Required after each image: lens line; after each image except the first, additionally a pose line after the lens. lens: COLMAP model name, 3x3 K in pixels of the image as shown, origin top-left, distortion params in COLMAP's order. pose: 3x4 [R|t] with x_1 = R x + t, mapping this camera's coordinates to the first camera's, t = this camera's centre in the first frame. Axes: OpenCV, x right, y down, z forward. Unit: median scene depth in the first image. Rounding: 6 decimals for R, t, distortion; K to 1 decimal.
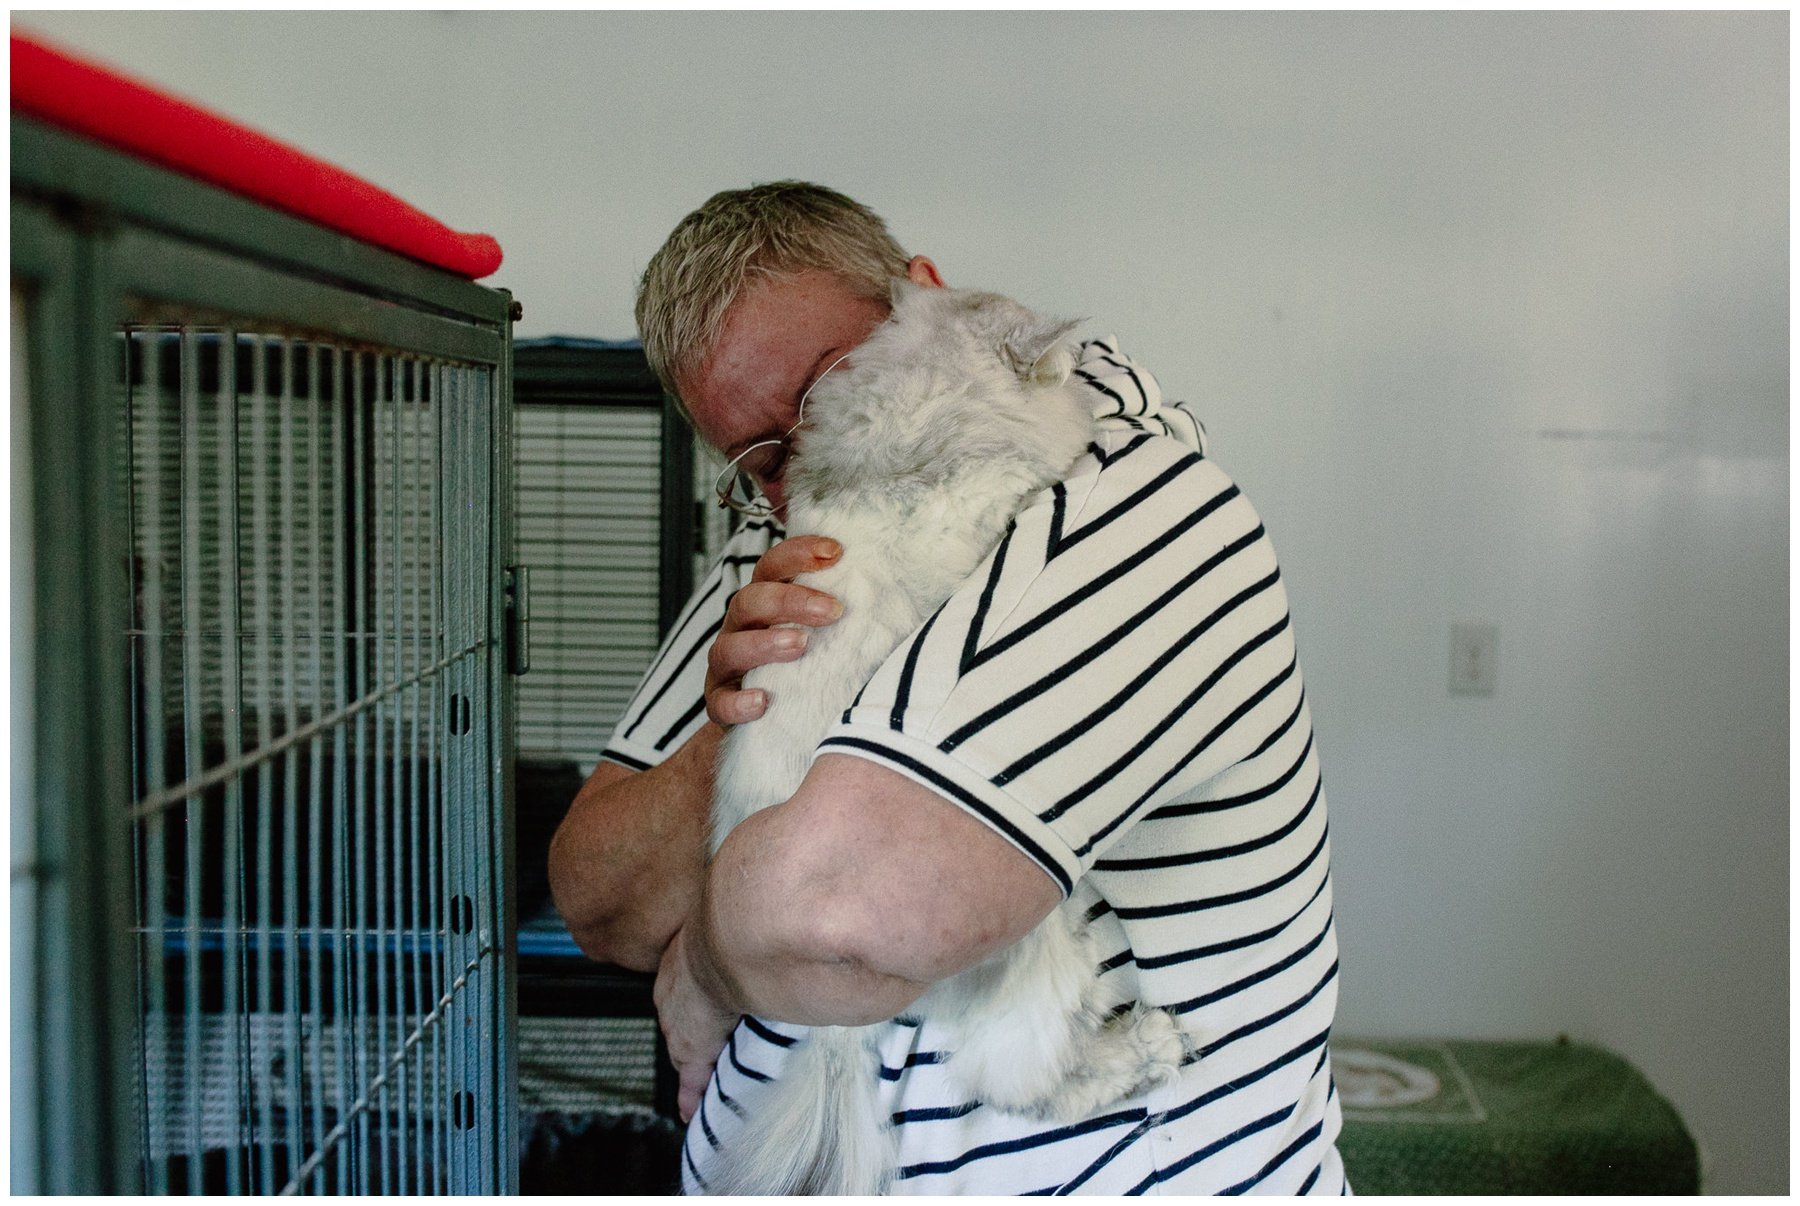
lens RADIAL K [[2082.3, 0, 900.0], [0, 2082.3, 603.0], [0, 0, 1]] dist [-0.002399, -0.006595]
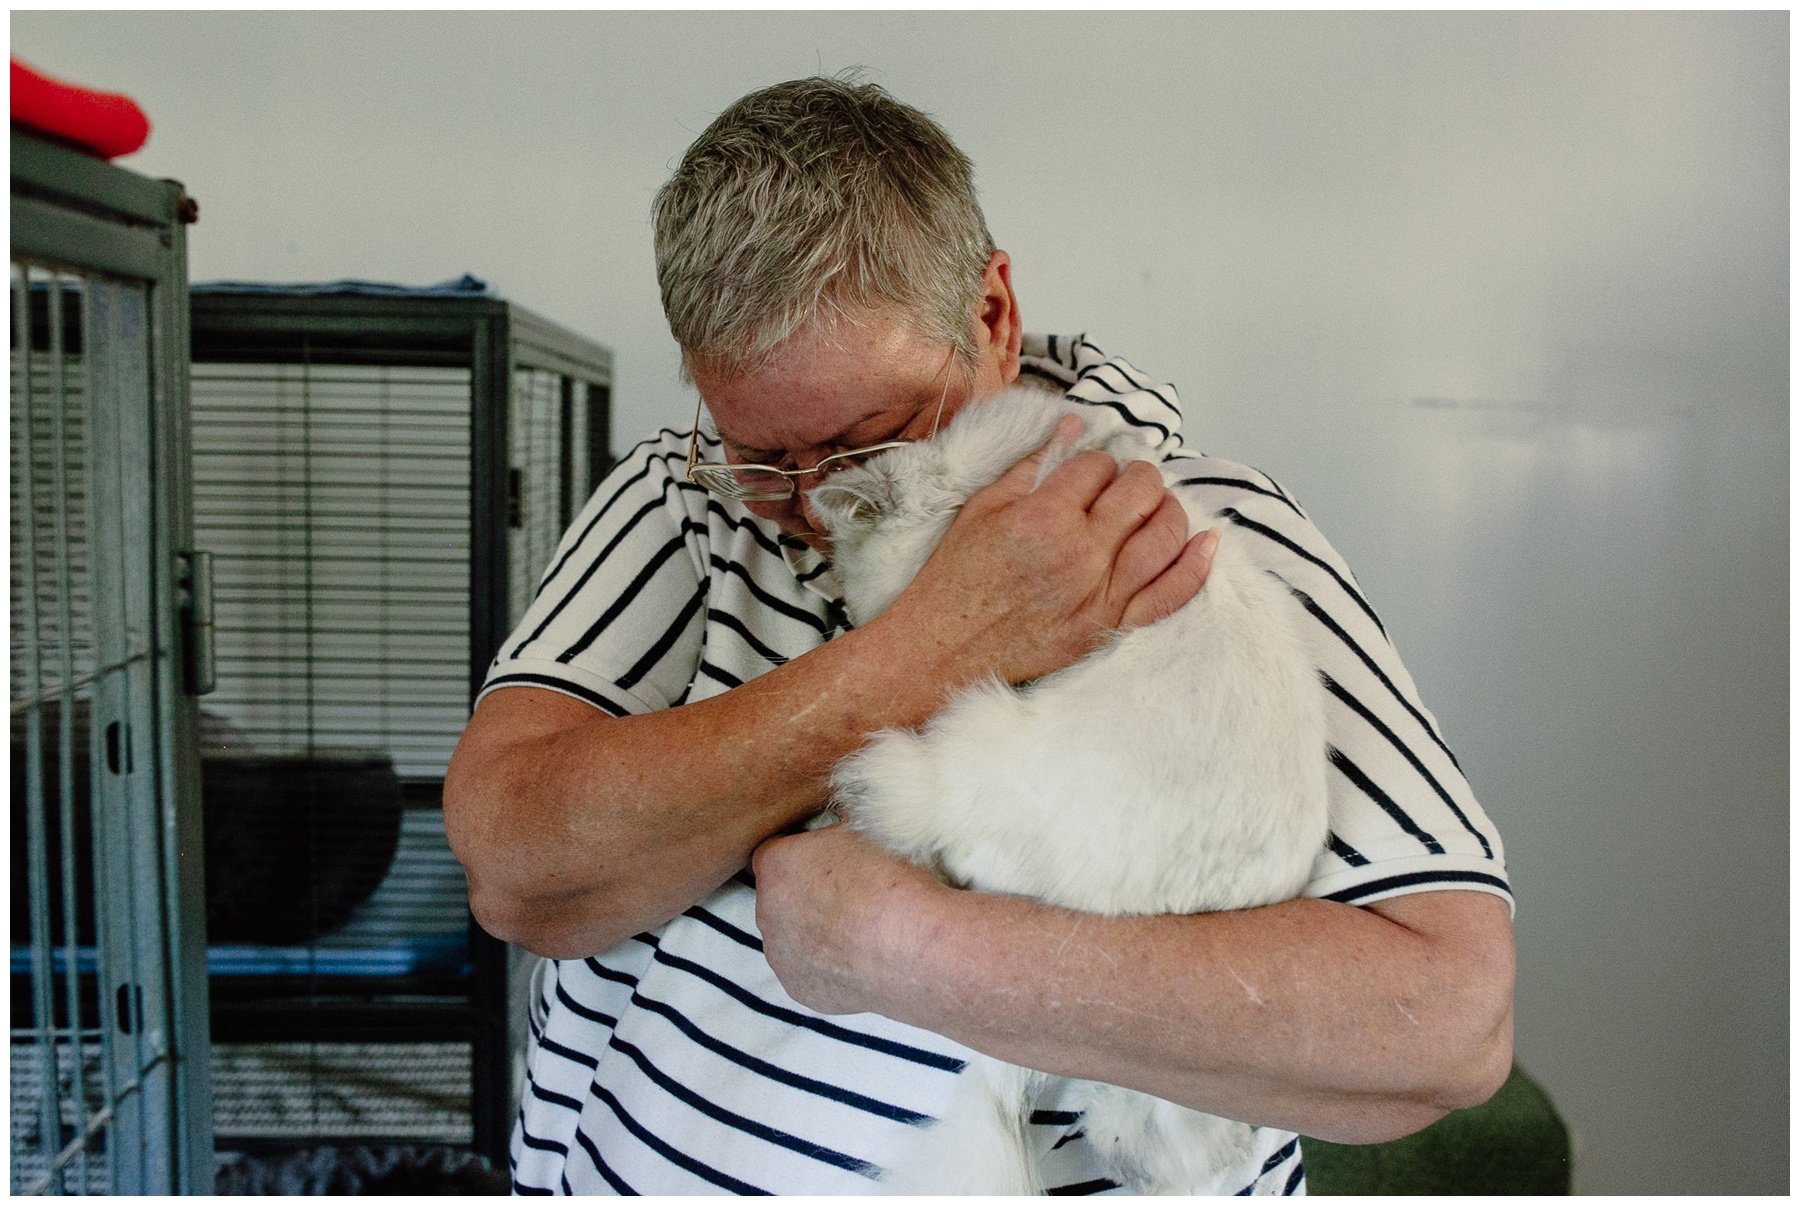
lens RADIAL K [[2082.3, 0, 900.0], [0, 2082.3, 603.0], [0, 0, 1]] dist [-0.002399, -0.006595]
pose [[0.997766, -0.001050, 0.066804, 0.008697], [0.000086, 0.999896, 0.014435, -0.004366], [-0.066813, -0.014397, 0.997662, 0.102386]]
